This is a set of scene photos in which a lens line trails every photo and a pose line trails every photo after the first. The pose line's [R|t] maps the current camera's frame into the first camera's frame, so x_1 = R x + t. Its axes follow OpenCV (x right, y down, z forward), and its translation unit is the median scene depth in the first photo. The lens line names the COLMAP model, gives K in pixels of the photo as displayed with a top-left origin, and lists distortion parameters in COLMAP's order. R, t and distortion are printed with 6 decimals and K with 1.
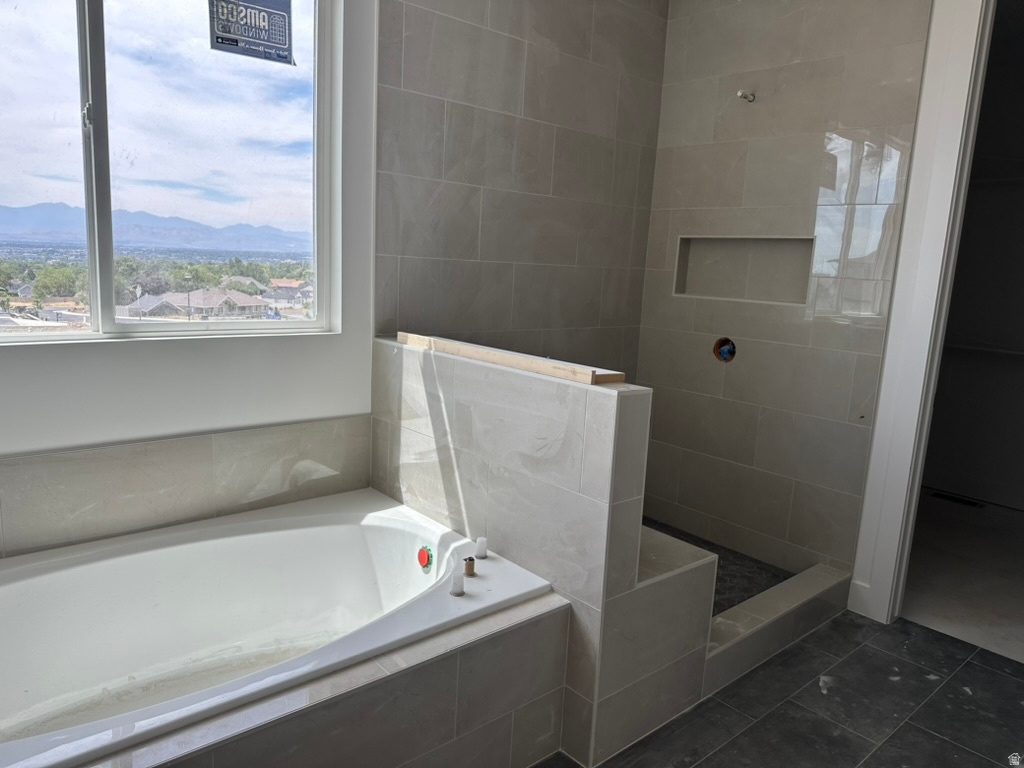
lens RADIAL K [[727.6, 0, 515.8], [0, 727.6, 385.7], [0, 0, 1]] dist [0.038780, -0.061140]
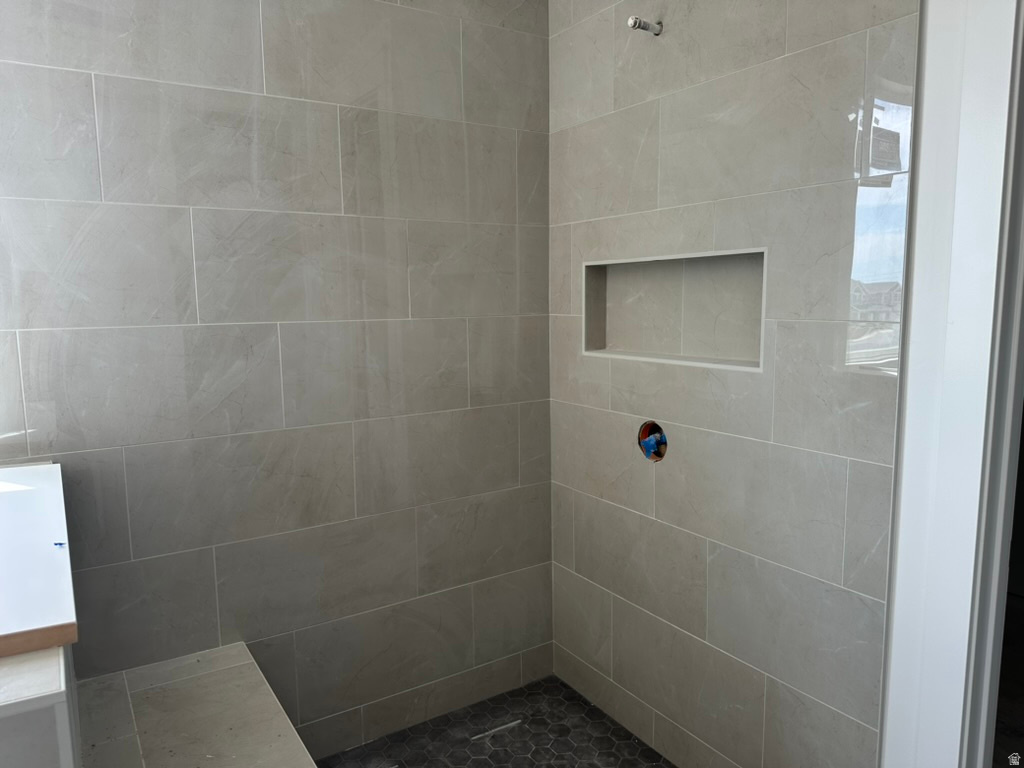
lens RADIAL K [[727.6, 0, 511.2], [0, 727.6, 386.3], [0, 0, 1]] dist [0.038780, -0.061140]
pose [[0.984110, -0.042290, -0.172447, 0.275999], [0.033705, 0.998056, -0.052415, -0.066826], [0.174329, 0.045770, 0.983623, 0.374210]]
